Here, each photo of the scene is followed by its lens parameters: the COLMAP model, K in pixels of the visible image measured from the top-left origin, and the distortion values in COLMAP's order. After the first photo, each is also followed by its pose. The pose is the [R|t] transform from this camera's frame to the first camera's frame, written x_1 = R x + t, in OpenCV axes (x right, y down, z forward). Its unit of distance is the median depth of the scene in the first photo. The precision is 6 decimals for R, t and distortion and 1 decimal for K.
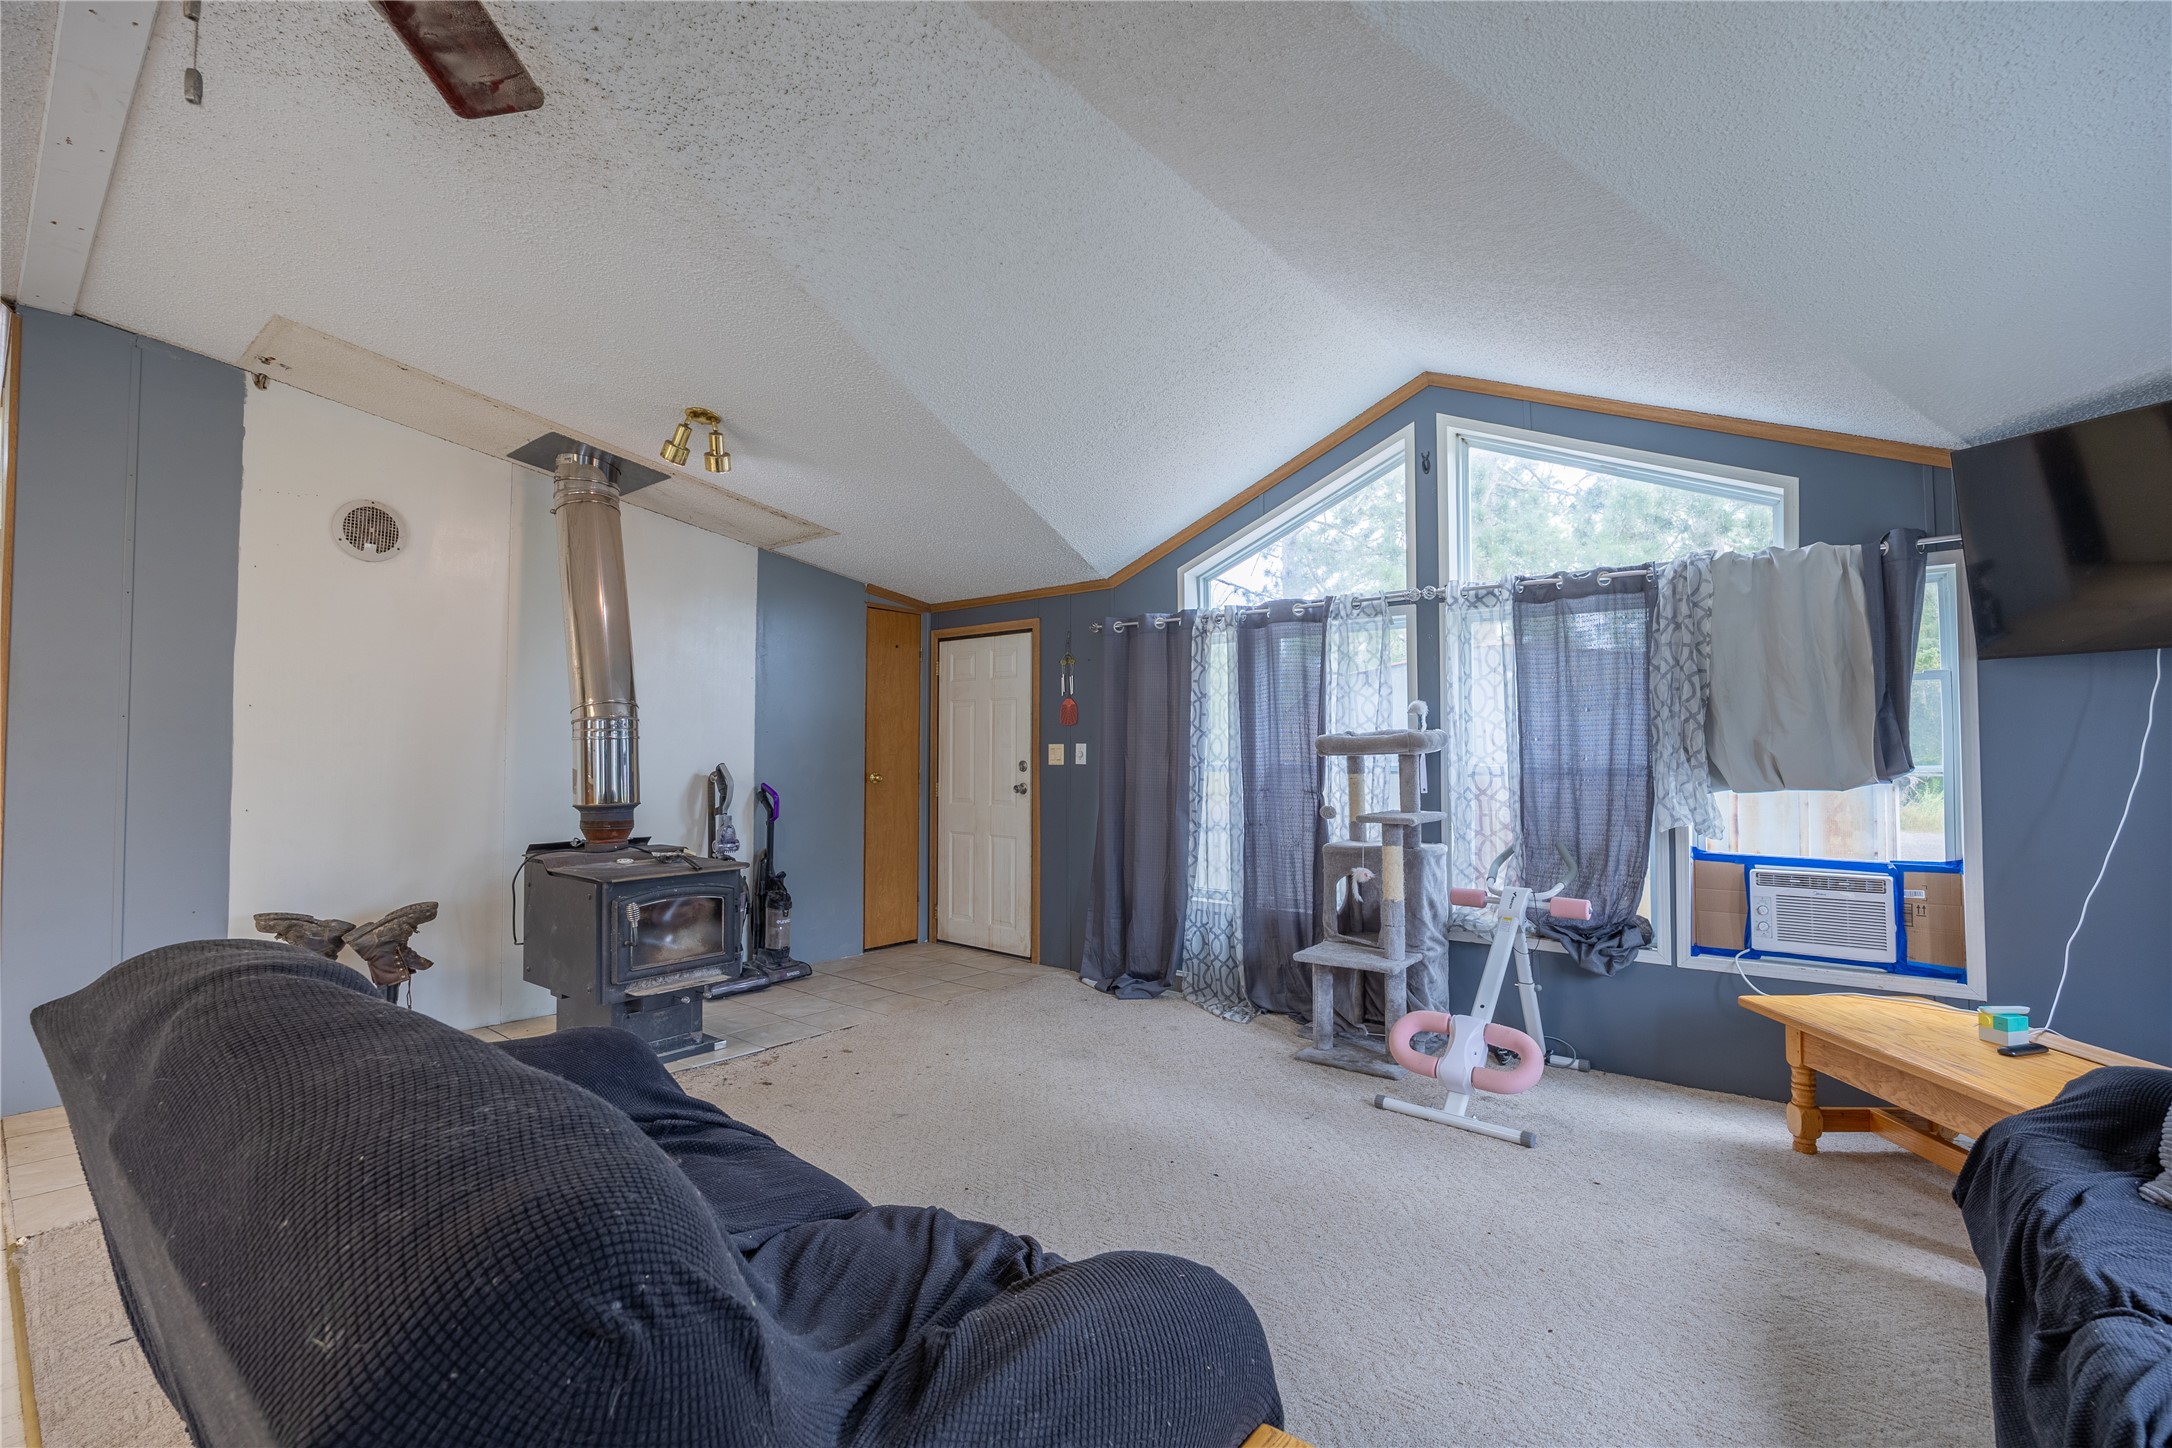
lens RADIAL K [[982.6, 0, 1082.0], [0, 982.6, 721.3], [0, 0, 1]] dist [-0.009720, -0.000480]
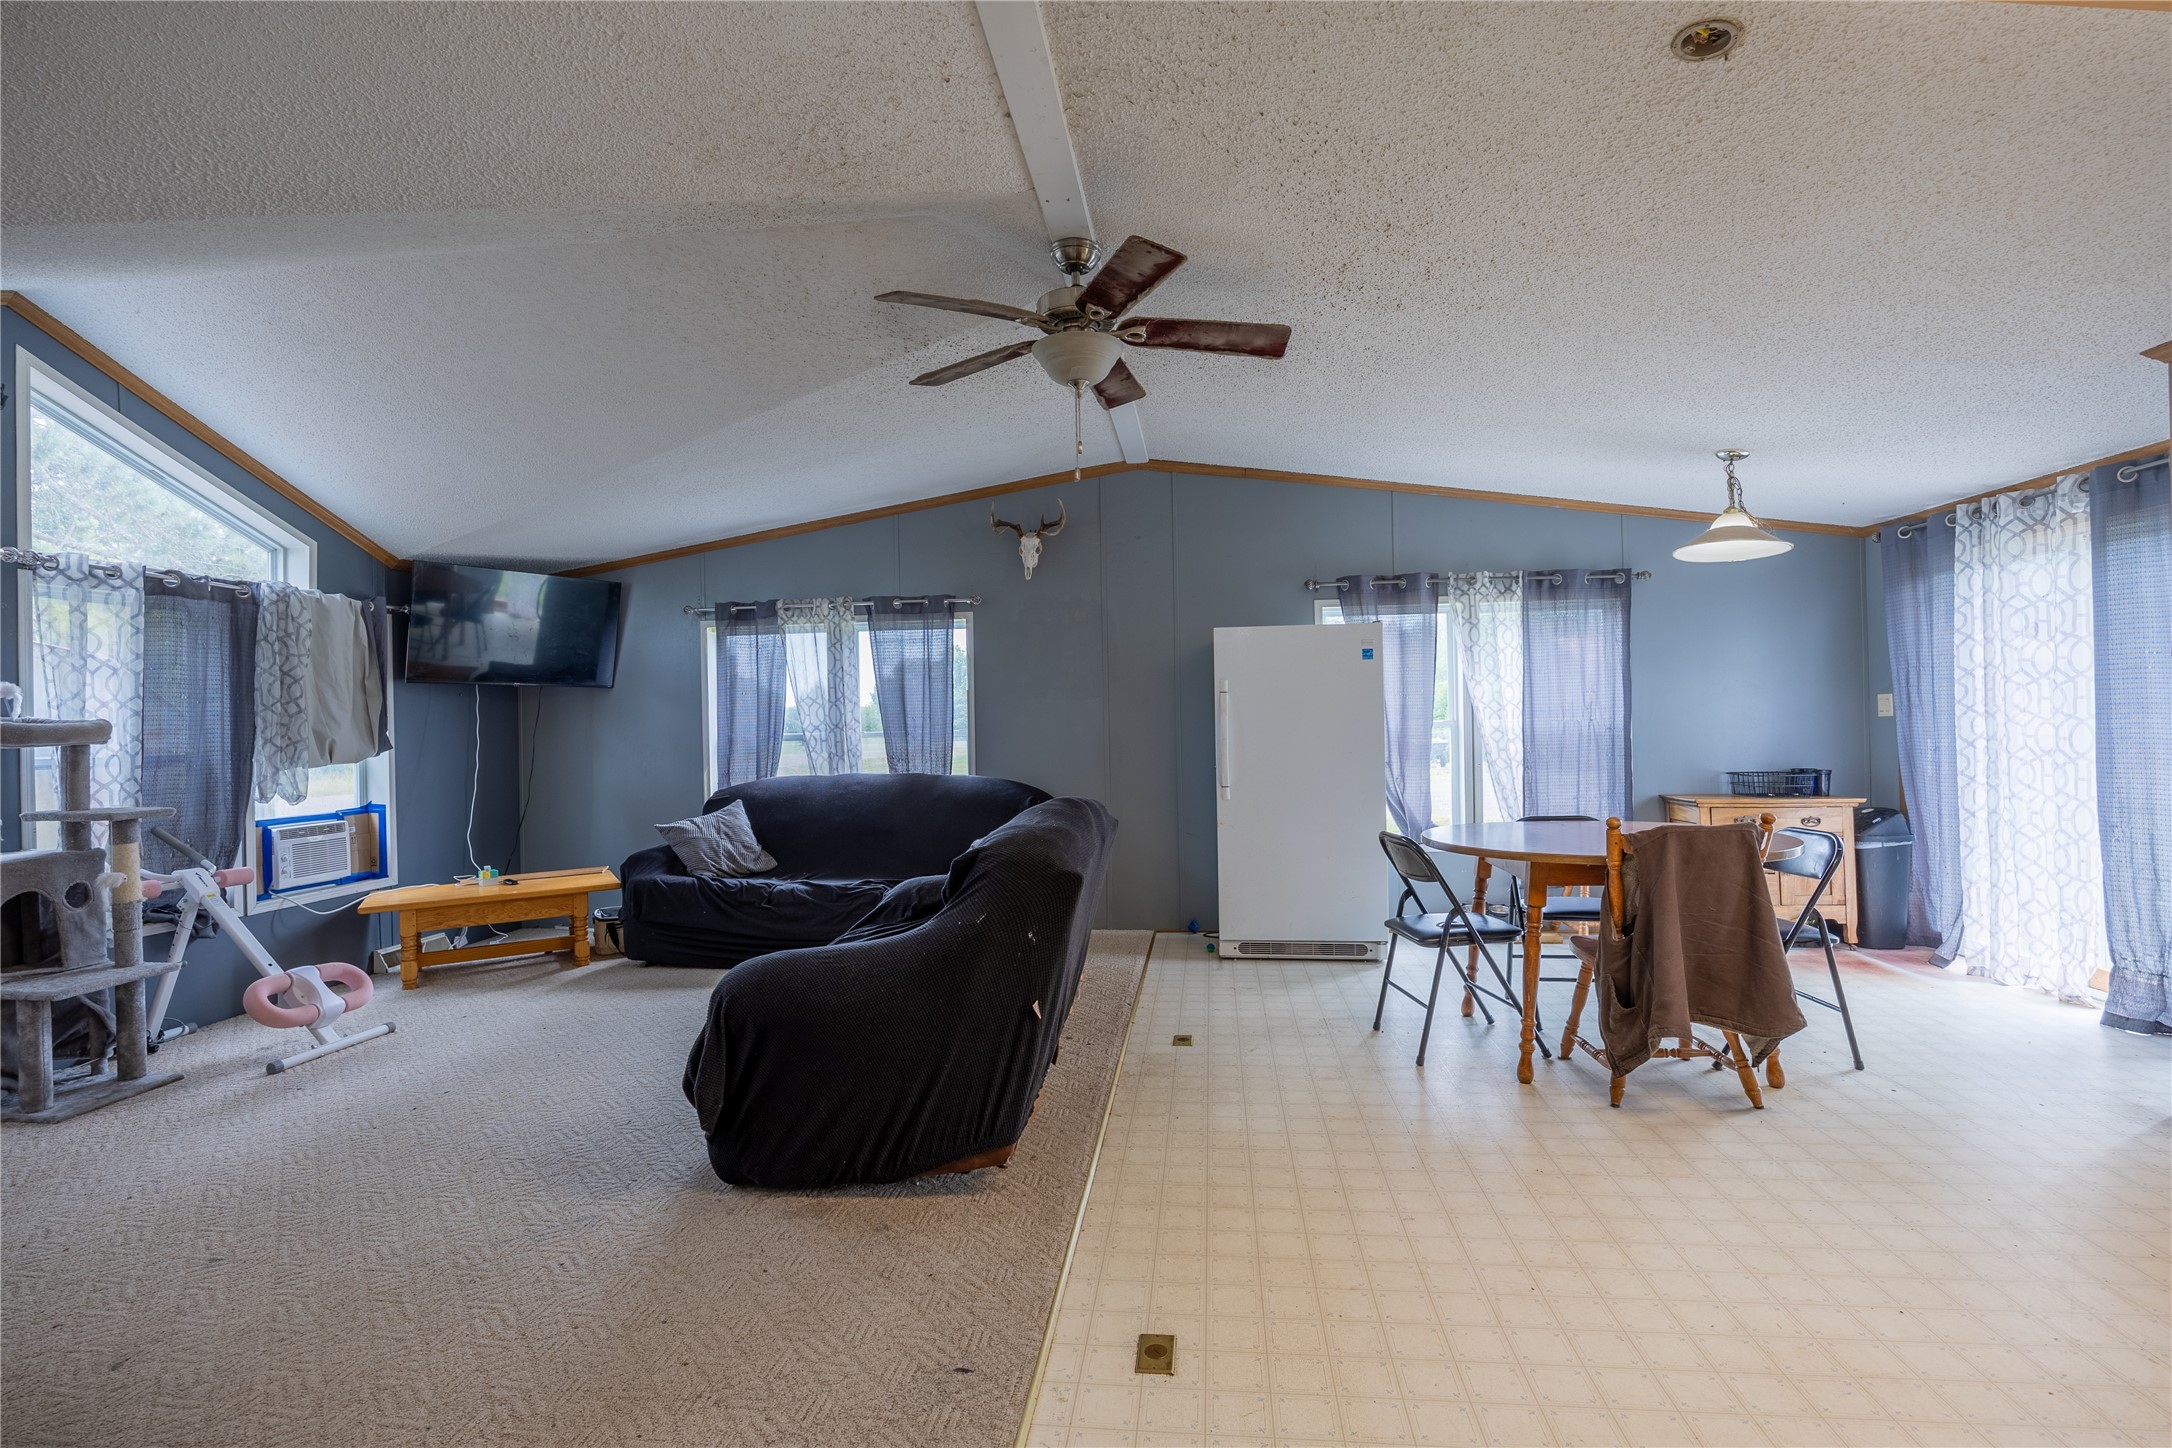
lens RADIAL K [[982.6, 0, 1112.9], [0, 982.6, 724.4], [0, 0, 1]] dist [-0.009720, -0.000480]
pose [[-0.562691, 0.011578, 0.826586, -0.929344], [-0.004974, 0.999836, -0.017390, 0.026403], [-0.826652, -0.013897, -0.562541, 0.738818]]
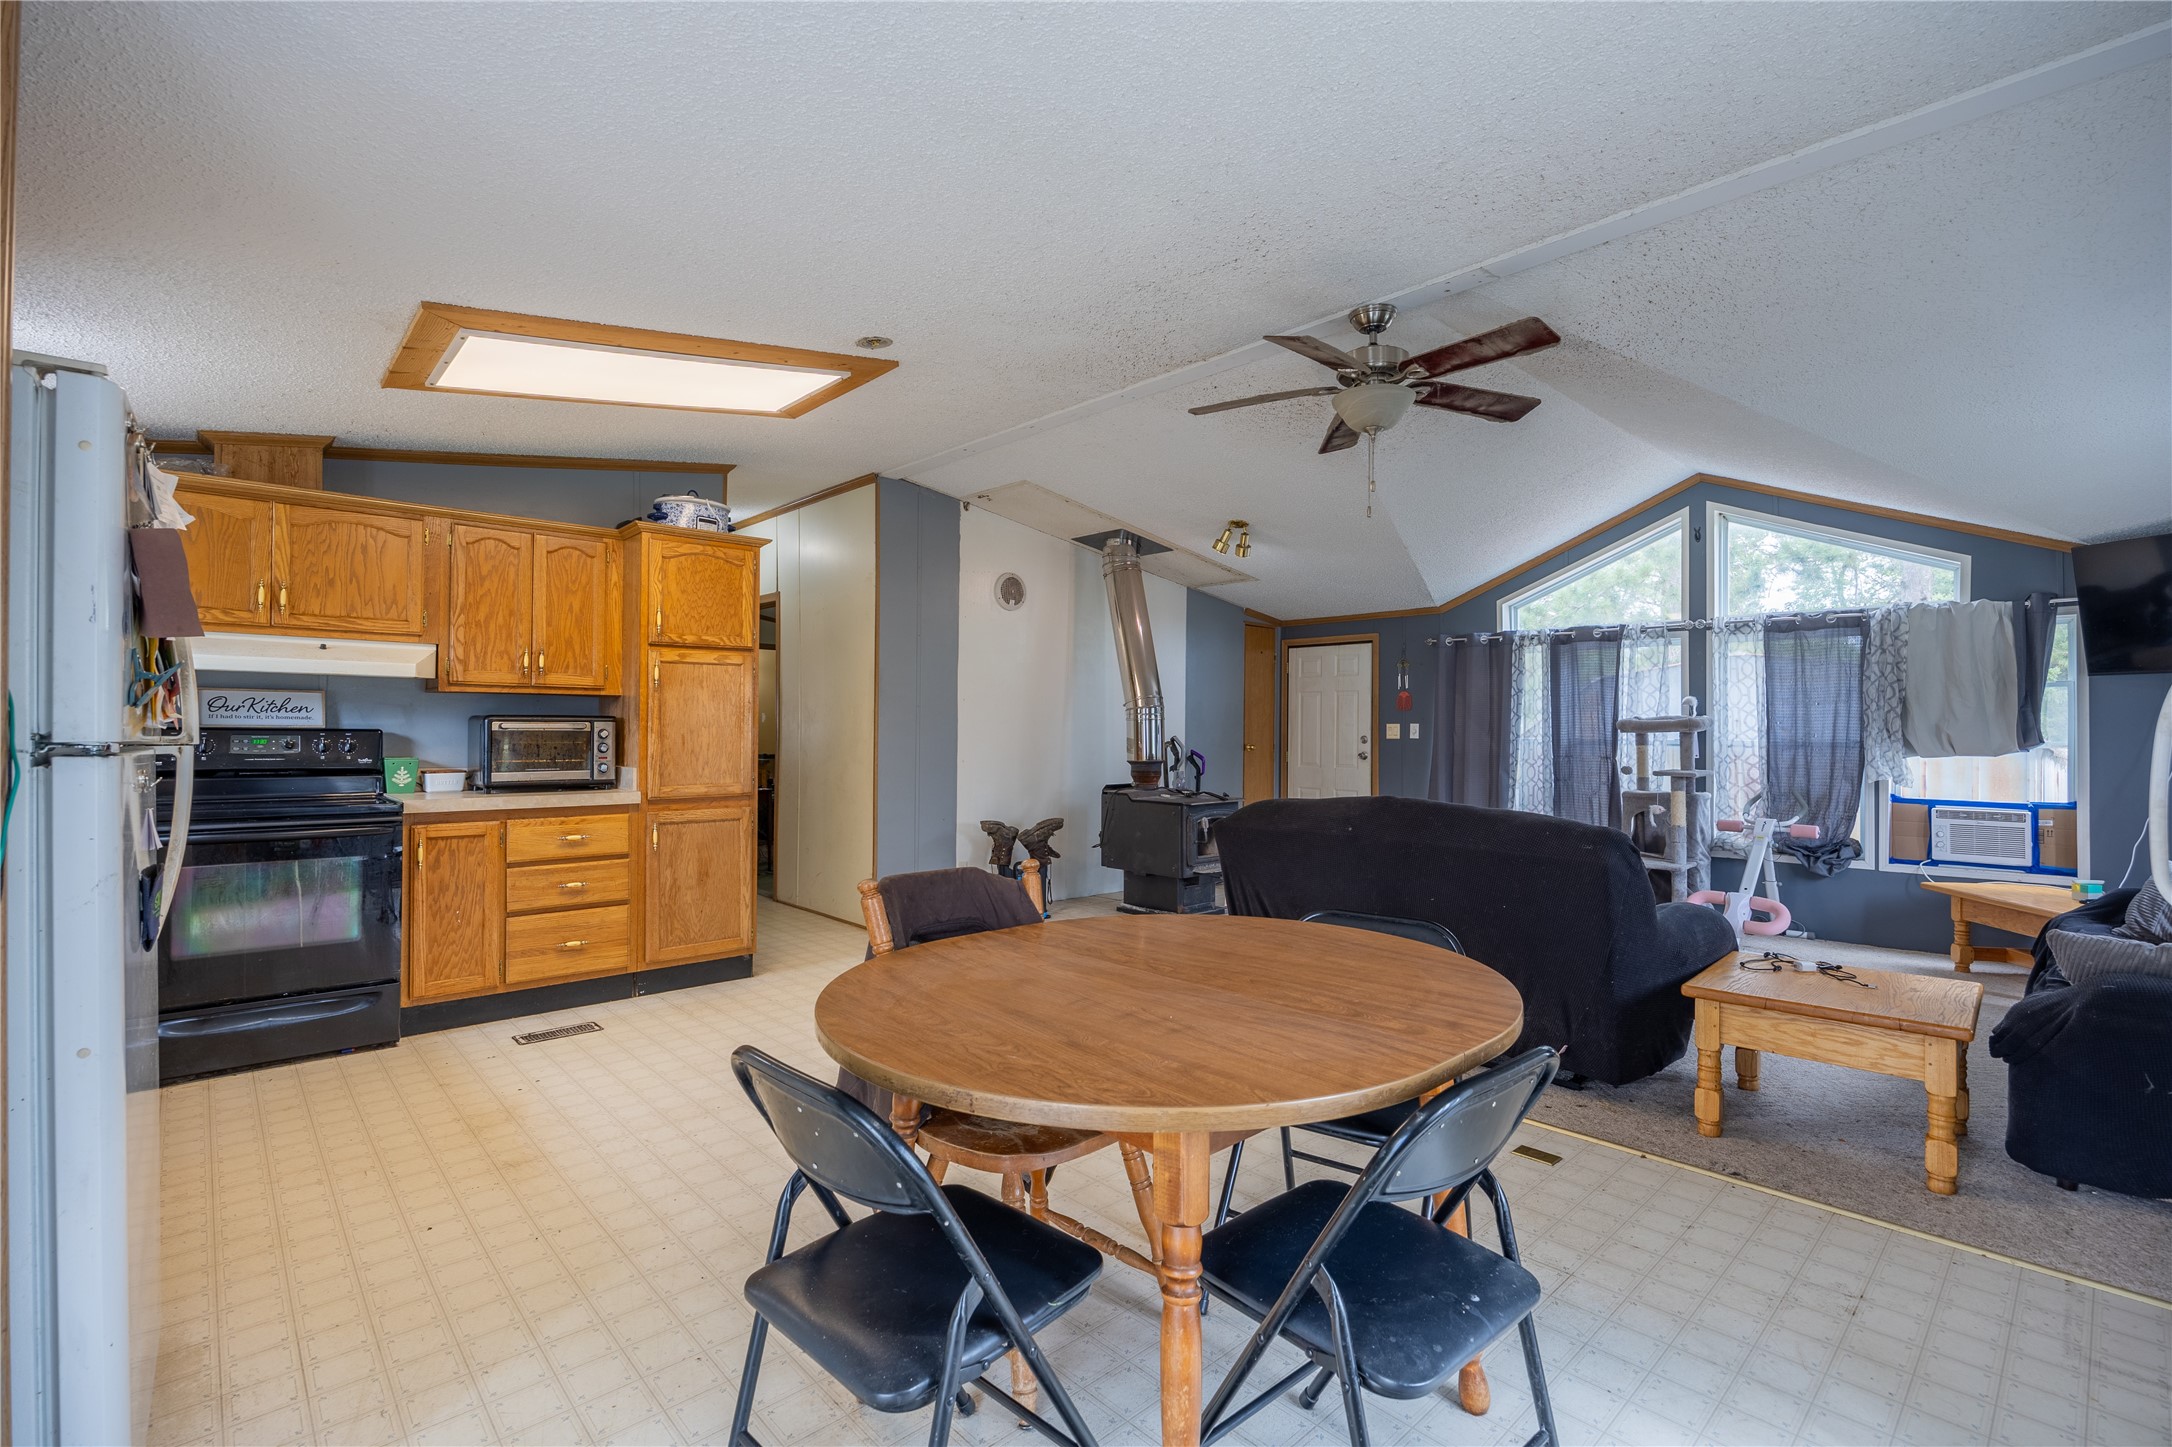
lens RADIAL K [[982.6, 0, 1081.4], [0, 982.6, 722.2], [0, 0, 1]] dist [-0.009720, -0.000480]
pose [[0.991545, 0.004594, -0.129680, -0.405703], [-0.001530, 0.999717, 0.023721, -0.016655], [0.129752, -0.023322, 0.991272, -0.629612]]
